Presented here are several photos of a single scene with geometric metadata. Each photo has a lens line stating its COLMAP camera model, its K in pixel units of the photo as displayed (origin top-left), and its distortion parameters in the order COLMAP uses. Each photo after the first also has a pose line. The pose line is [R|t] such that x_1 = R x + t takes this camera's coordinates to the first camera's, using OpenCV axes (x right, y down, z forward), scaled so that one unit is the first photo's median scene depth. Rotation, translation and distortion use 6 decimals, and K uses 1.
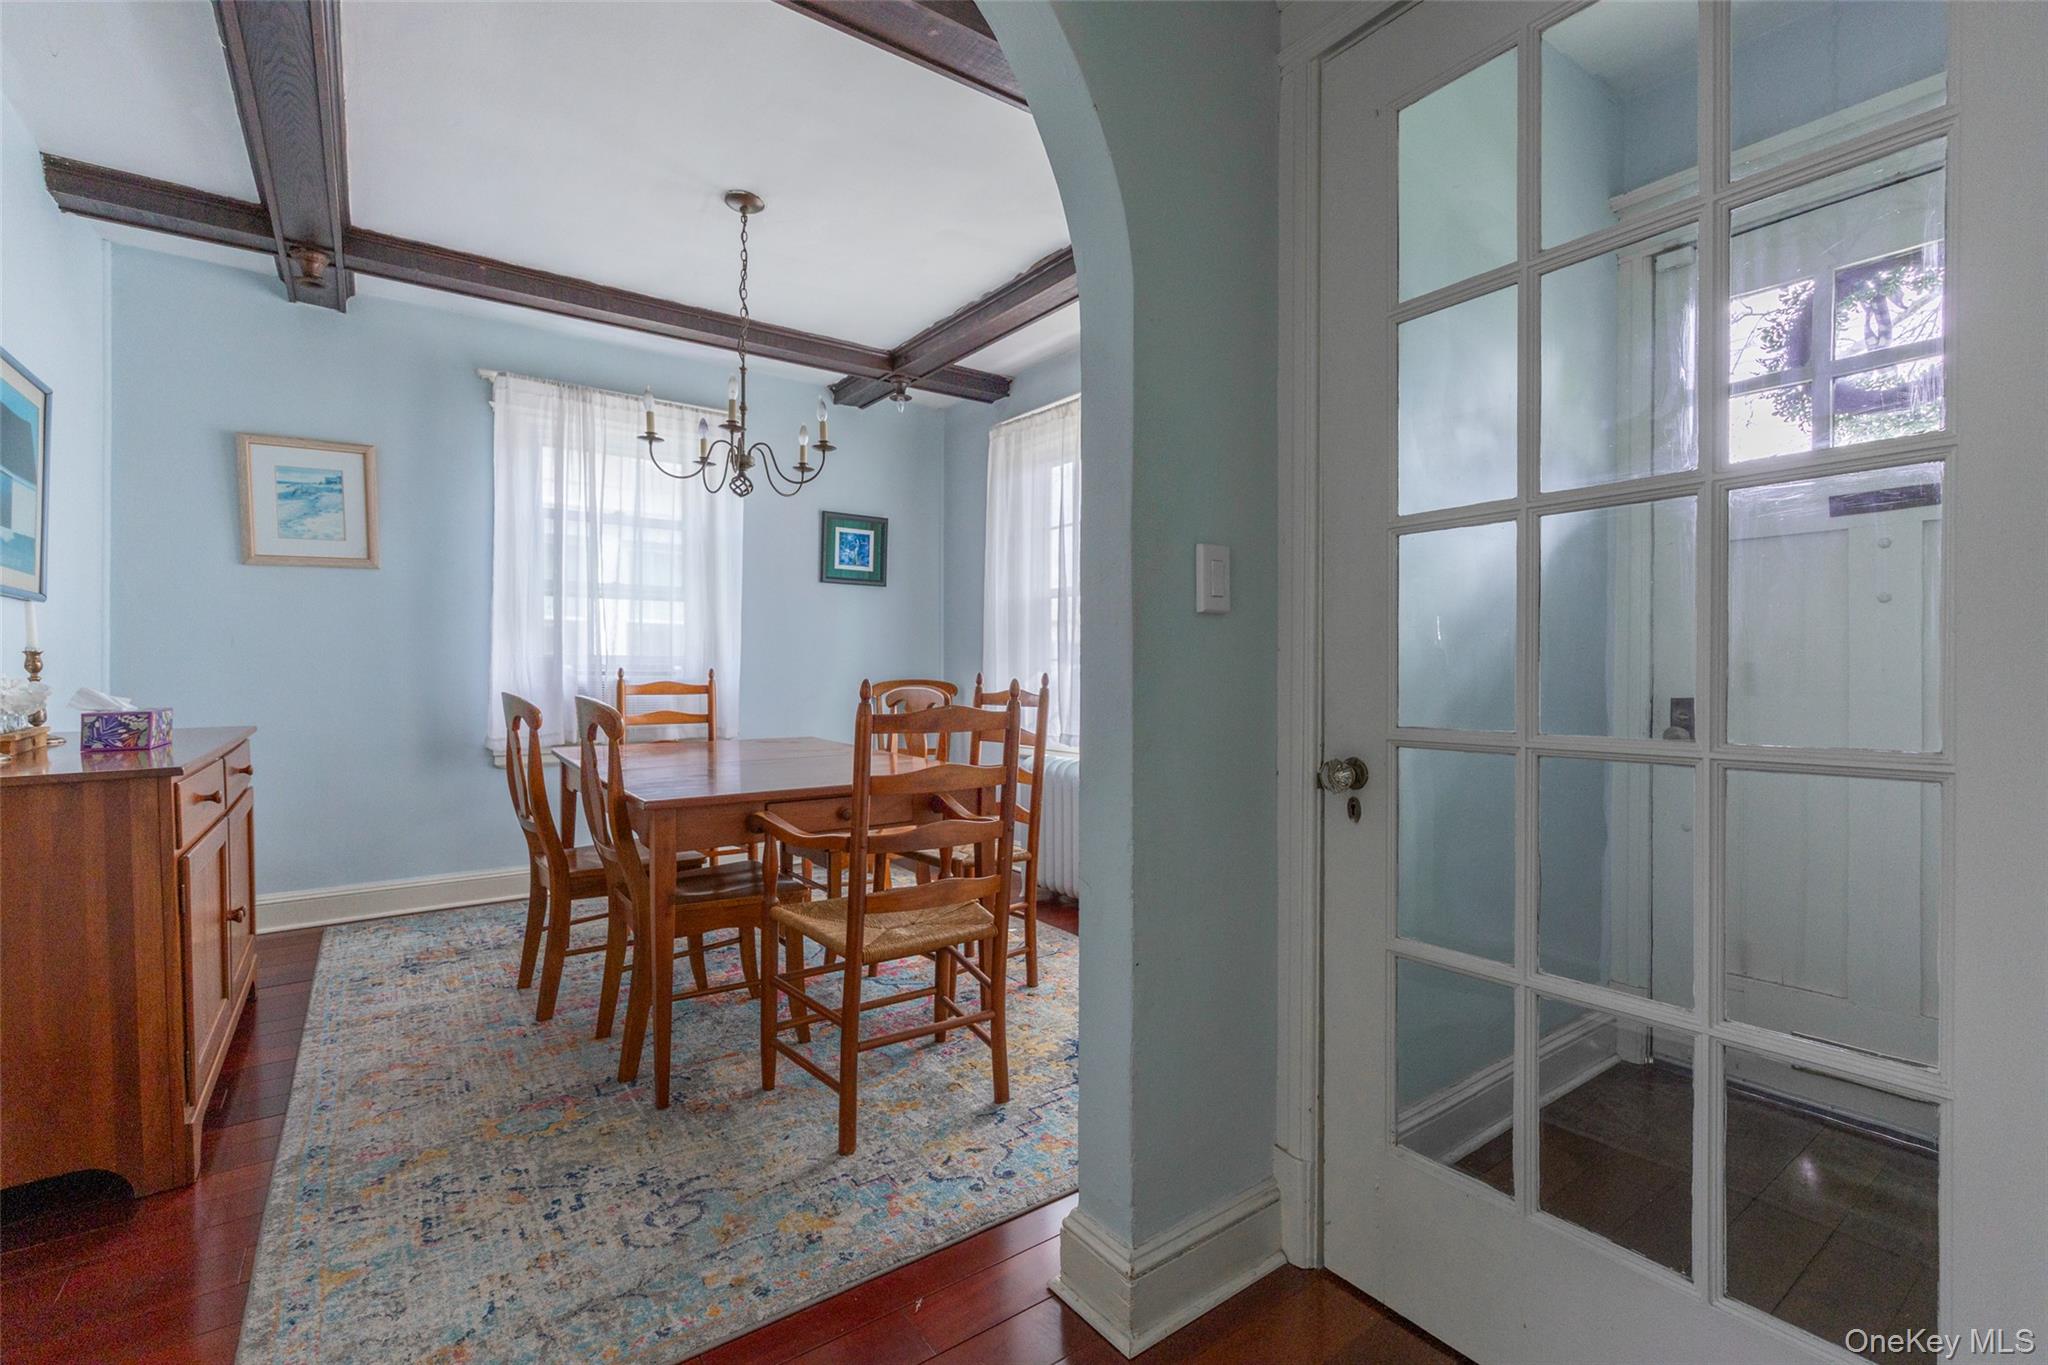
lens RADIAL K [[923.7, 0, 1024.0], [0, 923.7, 682.6], [0, 0, 1]] dist [0.011261, 0.000562]
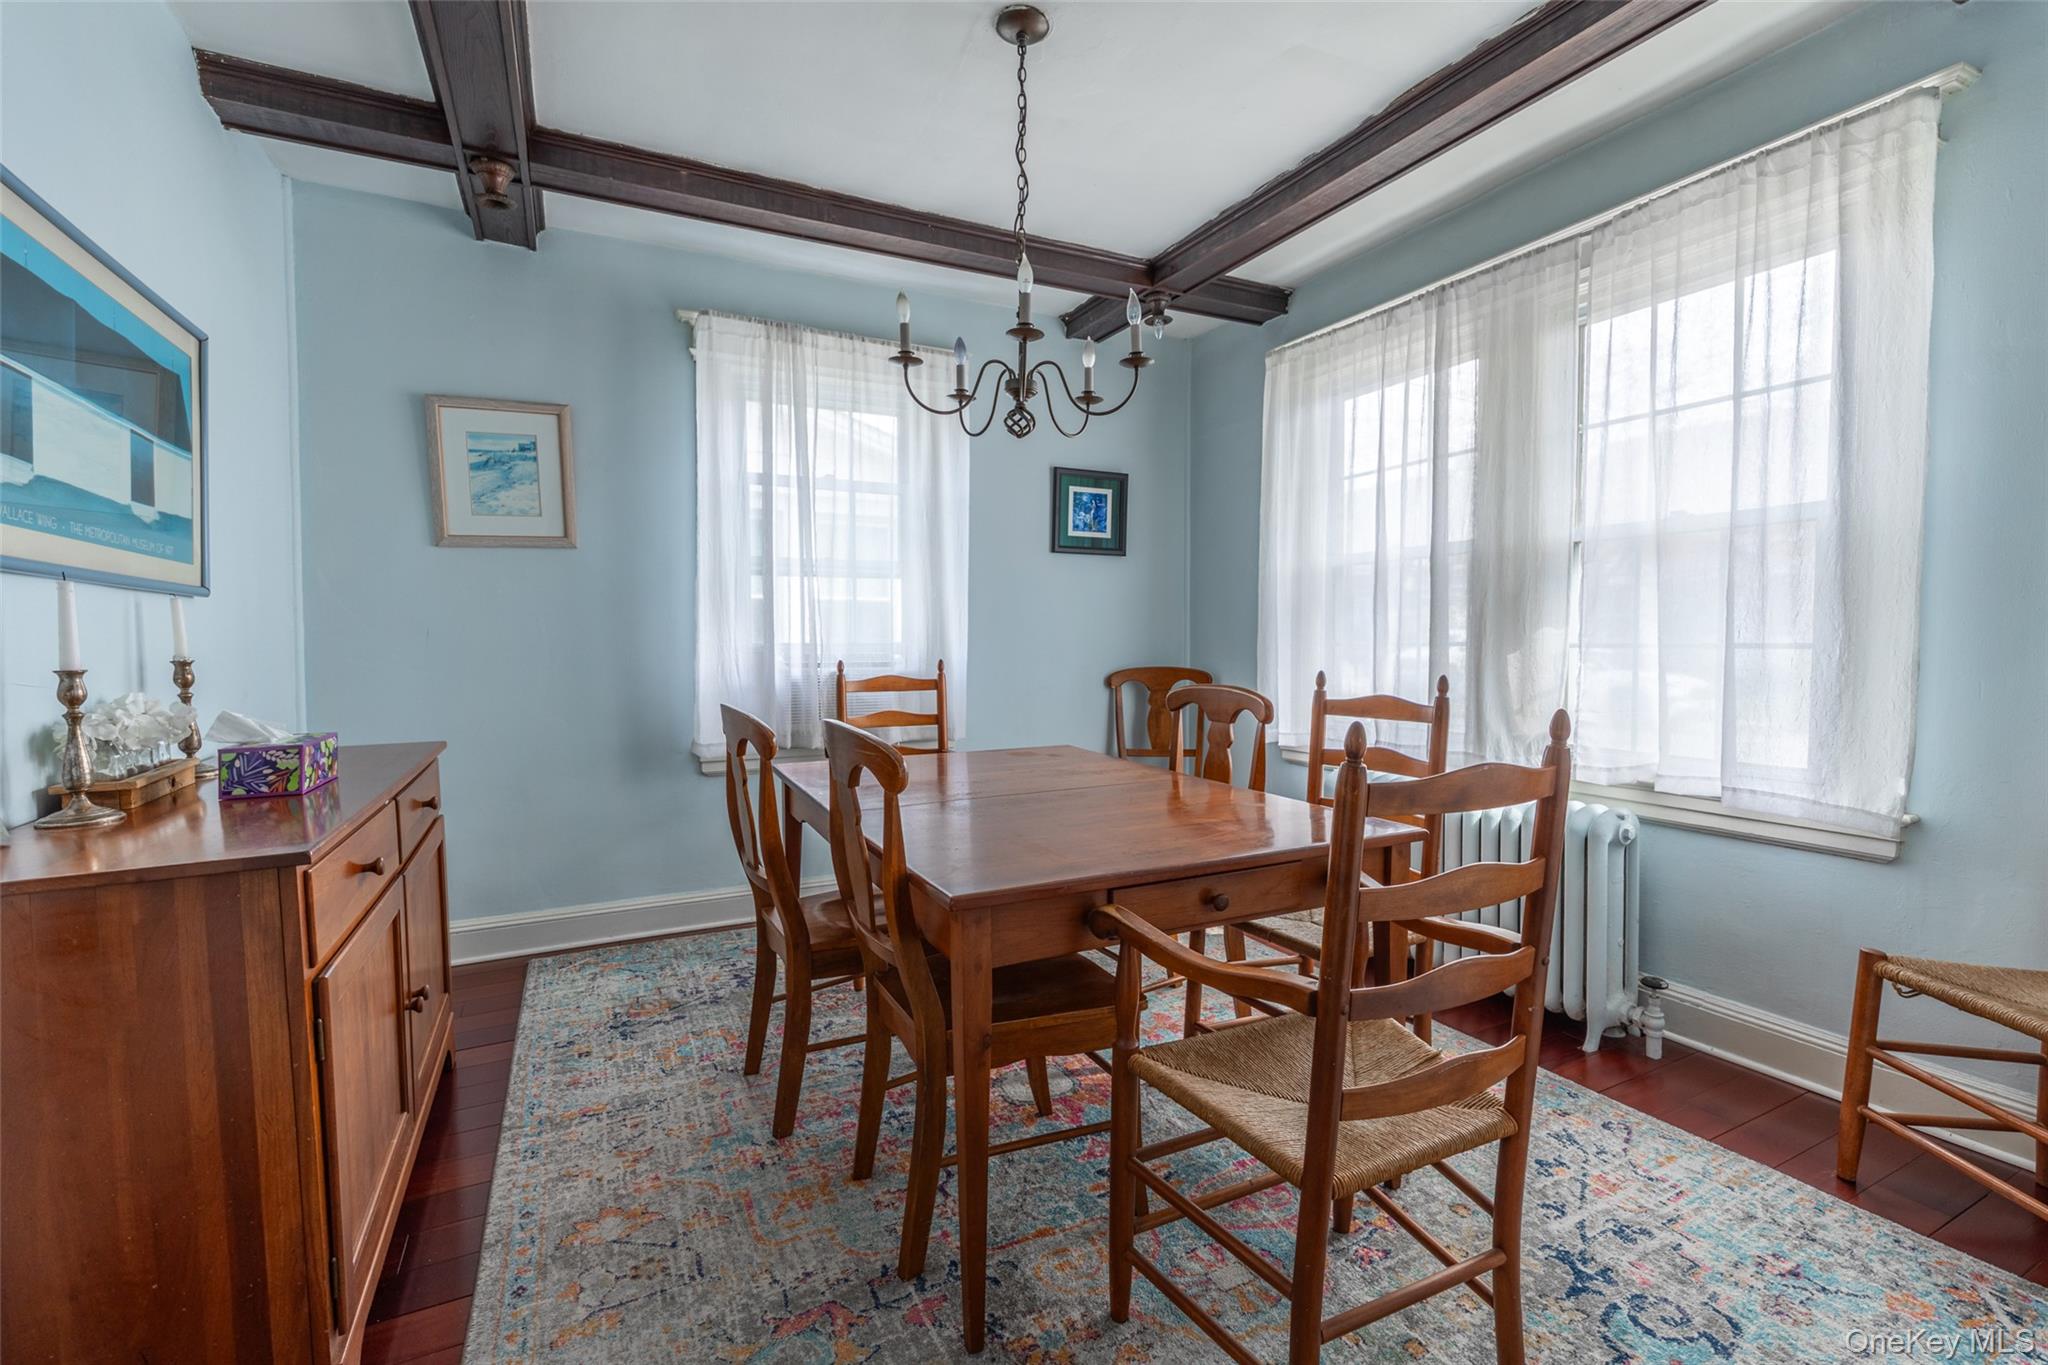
lens RADIAL K [[923.7, 0, 1025.6], [0, 923.7, 682.6], [0, 0, 1]] dist [0.011261, 0.000562]
pose [[0.987057, 0.000847, -0.160368, -0.168962], [0.004577, 0.999430, 0.033446, -0.028541], [0.160305, -0.033747, 0.986490, 0.249353]]
